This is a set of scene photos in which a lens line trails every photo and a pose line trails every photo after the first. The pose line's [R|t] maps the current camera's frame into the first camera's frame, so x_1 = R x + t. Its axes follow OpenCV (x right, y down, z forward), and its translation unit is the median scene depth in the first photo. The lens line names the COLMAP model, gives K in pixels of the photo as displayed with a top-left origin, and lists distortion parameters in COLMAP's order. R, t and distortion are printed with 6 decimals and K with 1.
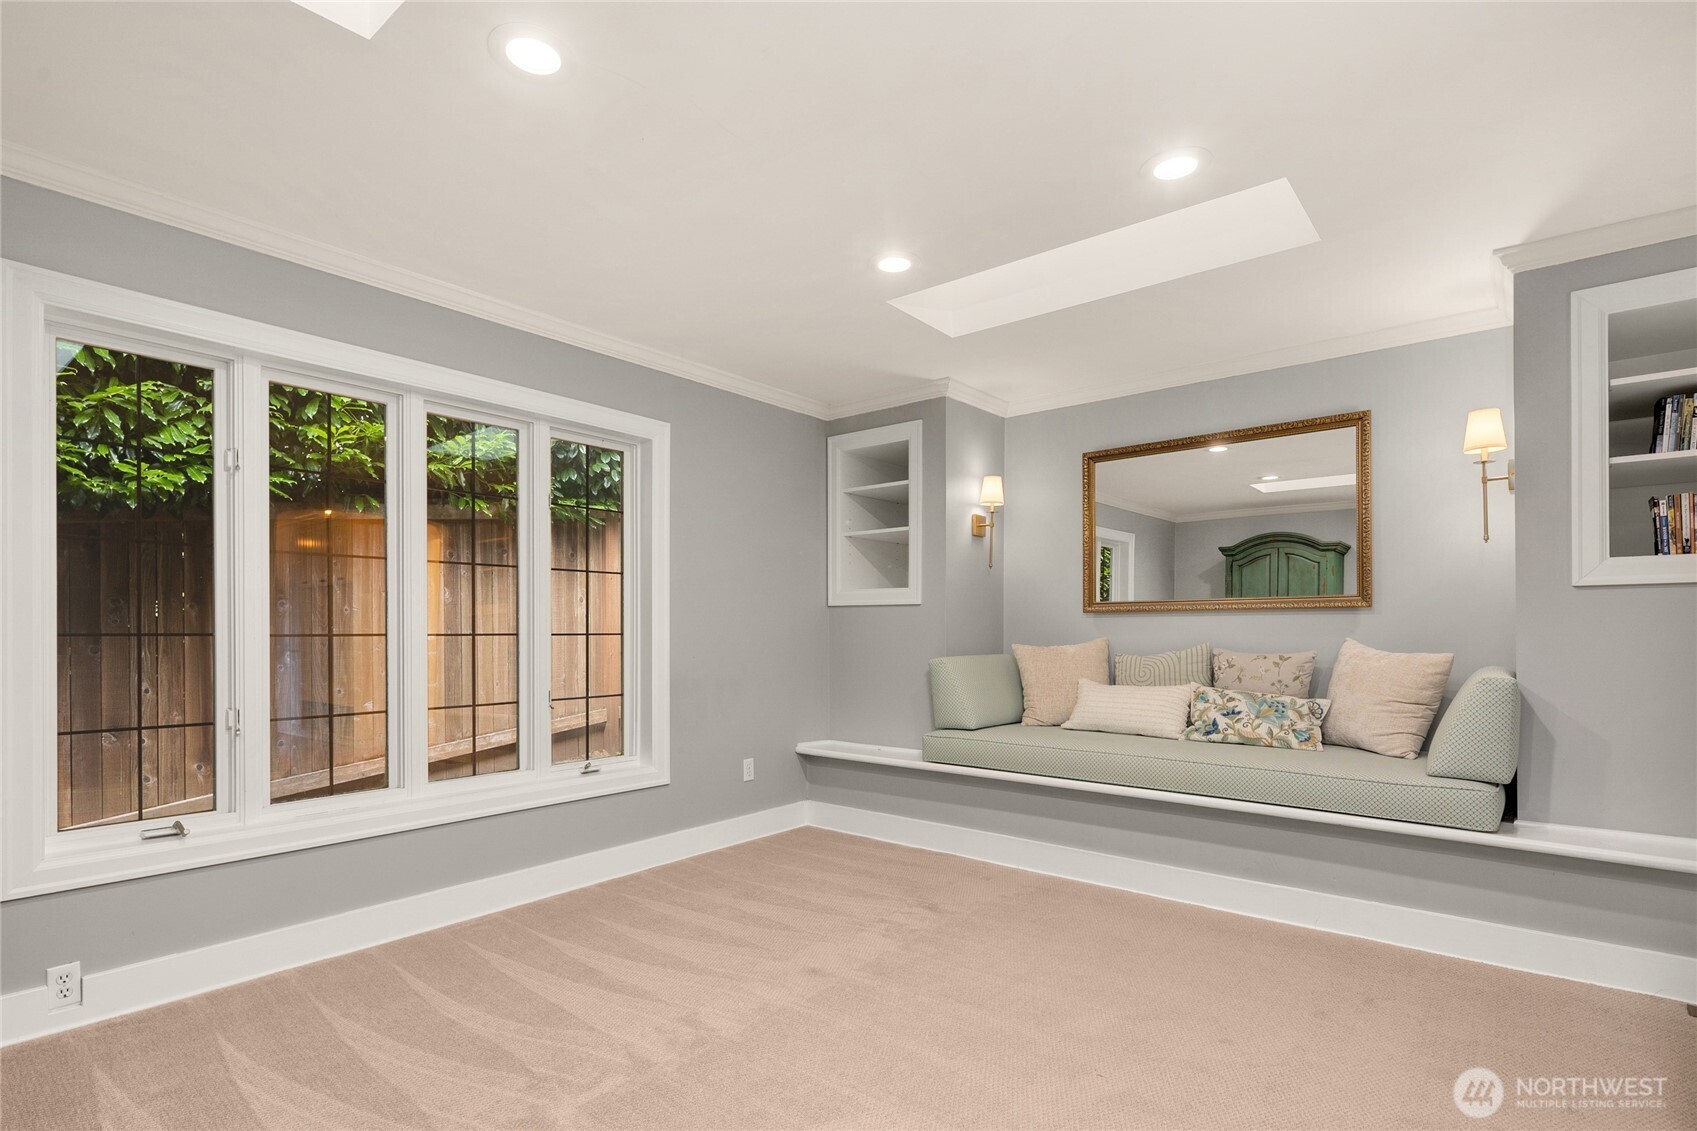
lens RADIAL K [[823.1, 0, 859.2], [0, 823.1, 628.4], [0, 0, 1]] dist [0.003478, -0.002237]
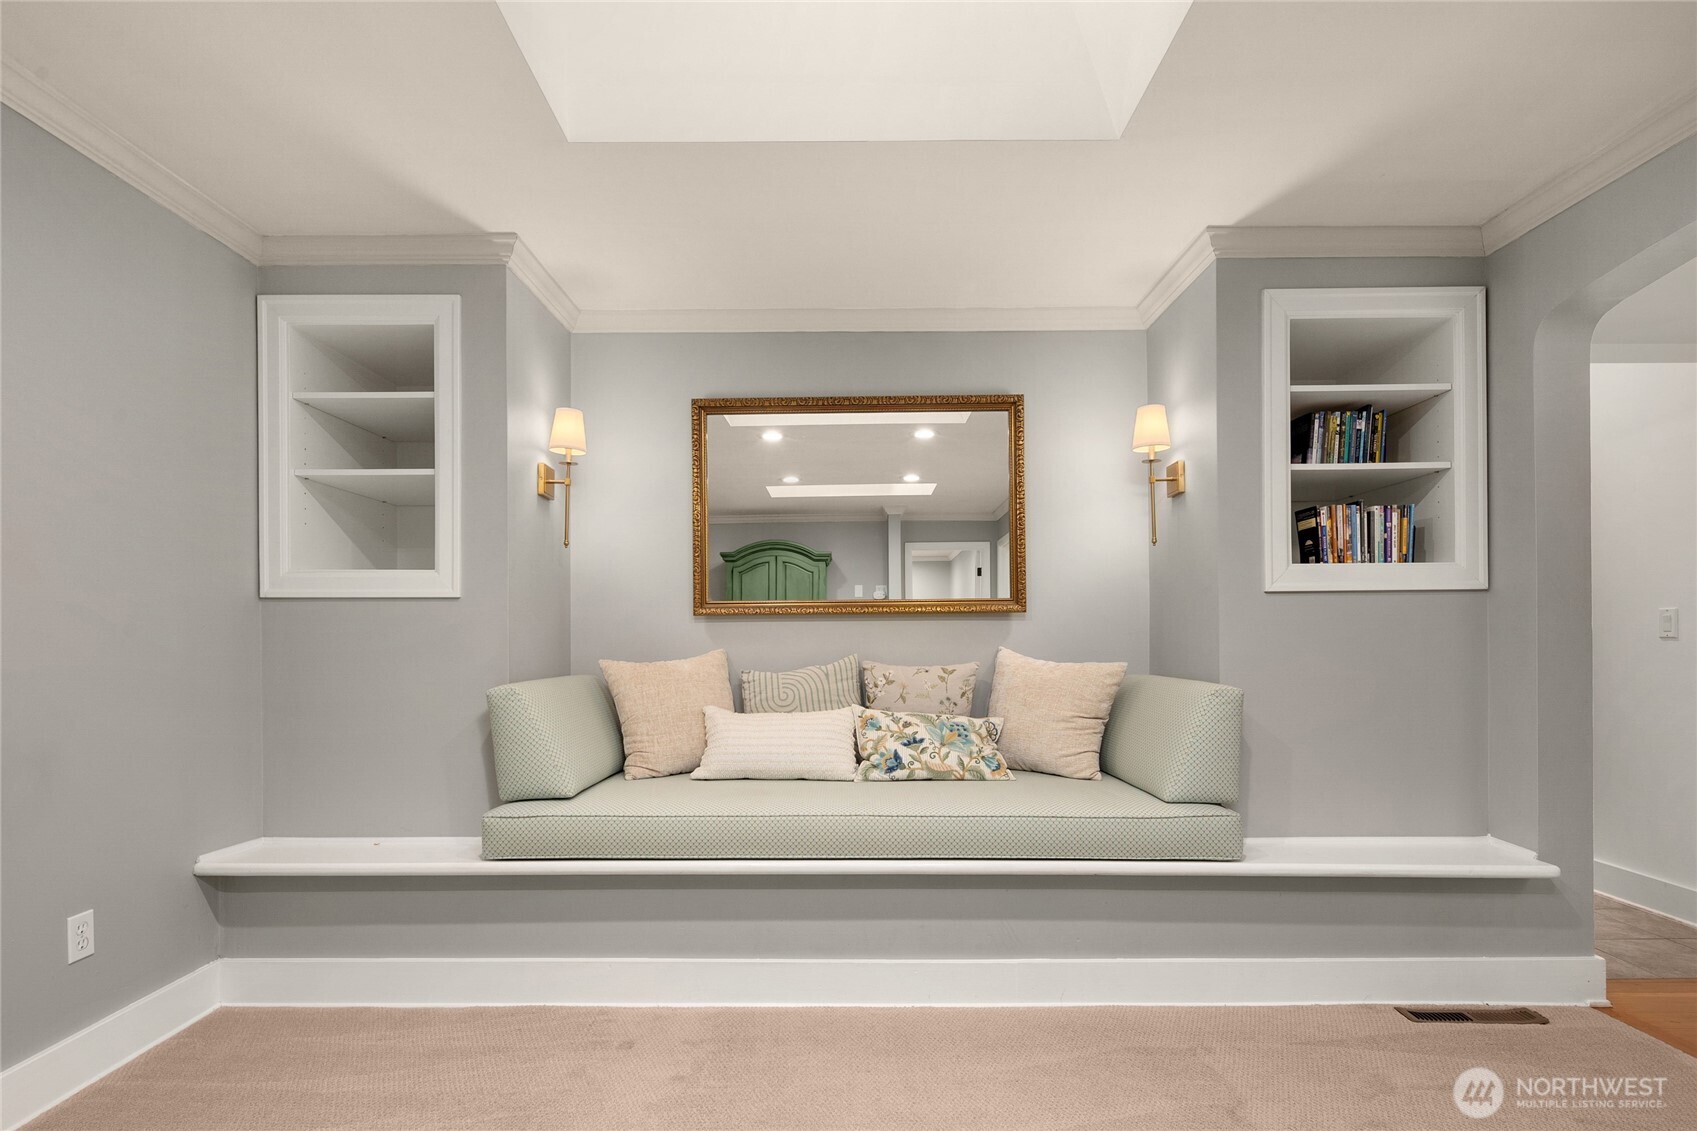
lens RADIAL K [[823.1, 0, 836.5], [0, 823.1, 635.6], [0, 0, 1]] dist [0.003478, -0.002237]
pose [[0.782676, -0.000159, 0.622430, -0.093723], [0.002900, 0.999990, -0.003391, 0.001896], [-0.622423, 0.004459, 0.782668, 0.375968]]
